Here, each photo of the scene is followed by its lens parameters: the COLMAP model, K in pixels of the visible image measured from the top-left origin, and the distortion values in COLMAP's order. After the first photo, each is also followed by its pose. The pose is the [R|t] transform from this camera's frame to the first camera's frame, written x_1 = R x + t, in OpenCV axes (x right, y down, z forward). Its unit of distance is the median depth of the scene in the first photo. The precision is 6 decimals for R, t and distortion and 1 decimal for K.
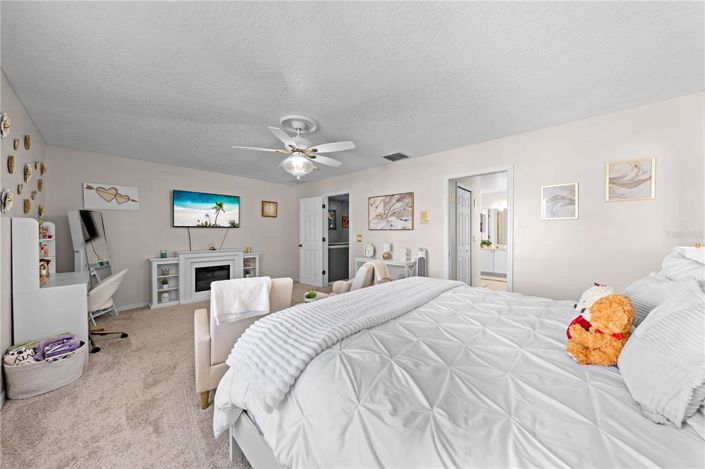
lens RADIAL K [[237.5, 0, 351.6], [0, 237.5, 234.6], [0, 0, 1]] dist [-0.000963, -0.000195]
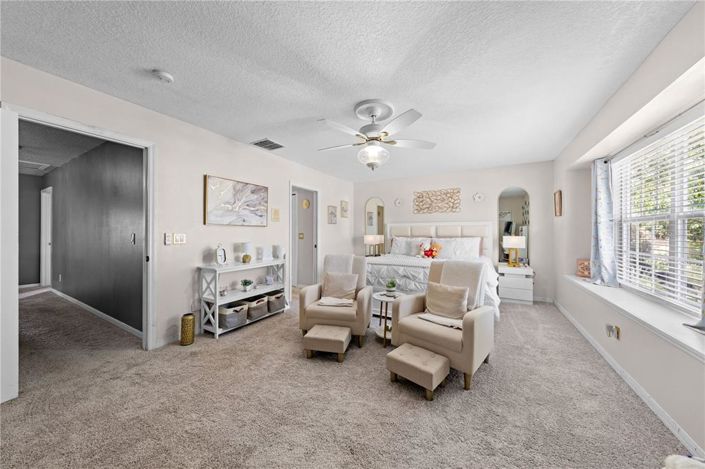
lens RADIAL K [[237.5, 0, 353.0], [0, 237.5, 231.3], [0, 0, 1]] dist [-0.000963, -0.000195]
pose [[-0.229358, 0.002387, 0.973339, -0.714375], [0.006780, 0.999977, -0.000855, 0.001150], [-0.973318, 0.006403, -0.229369, 0.843242]]
